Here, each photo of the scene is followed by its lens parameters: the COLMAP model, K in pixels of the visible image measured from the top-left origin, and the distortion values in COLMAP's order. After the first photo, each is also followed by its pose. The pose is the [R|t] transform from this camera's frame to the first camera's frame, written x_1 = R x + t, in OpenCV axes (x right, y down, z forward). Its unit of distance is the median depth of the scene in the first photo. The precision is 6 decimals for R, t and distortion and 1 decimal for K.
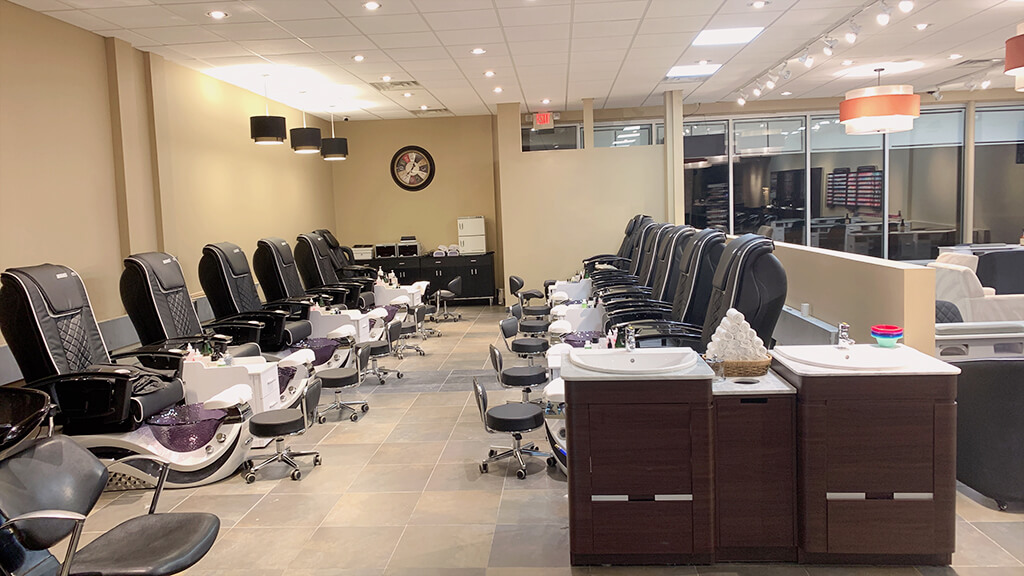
lens RADIAL K [[744.5, 0, 513.9], [0, 744.5, 283.1], [0, 0, 1]] dist [0.061530, -0.005204]
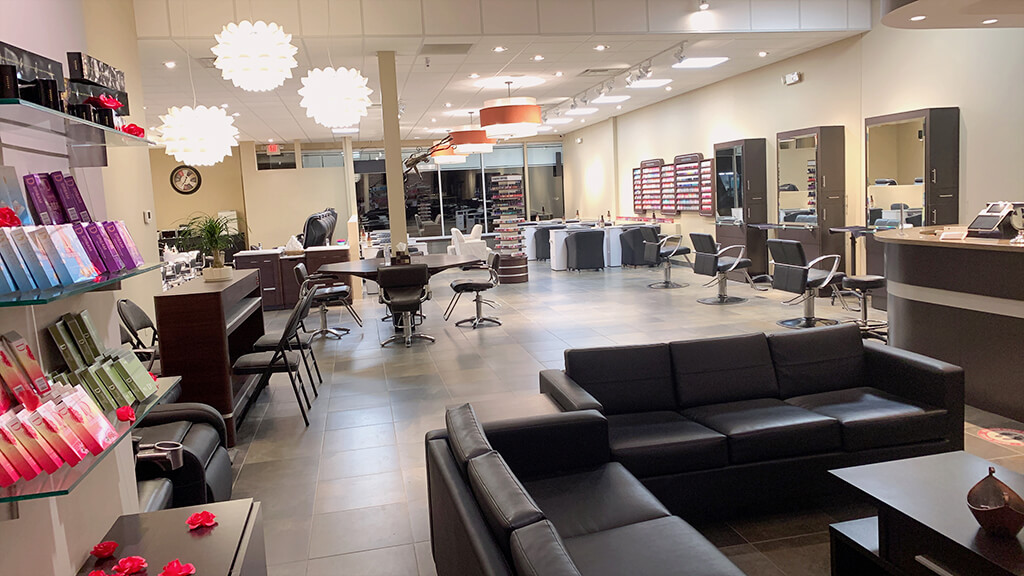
lens RADIAL K [[744.5, 0, 514.0], [0, 744.5, 271.4], [0, 0, 1]] dist [0.061530, -0.005204]
pose [[0.963370, -0.041611, 0.264927, 0.112317], [0.043849, 0.999035, -0.002536, 0.079437], [-0.264566, 0.014059, 0.964265, -0.782827]]
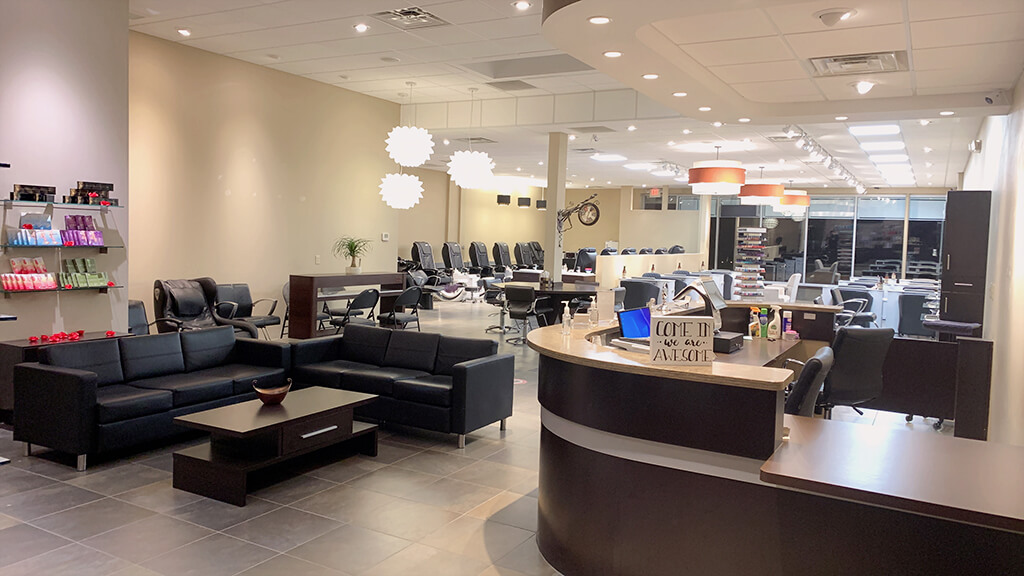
lens RADIAL K [[744.5, 0, 515.0], [0, 744.5, 282.4], [0, 0, 1]] dist [0.061530, -0.005204]
pose [[0.898665, 0.095700, -0.428068, 0.631051], [-0.109836, 0.993914, -0.008384, 0.071255], [0.424661, 0.054552, 0.903708, -0.971950]]
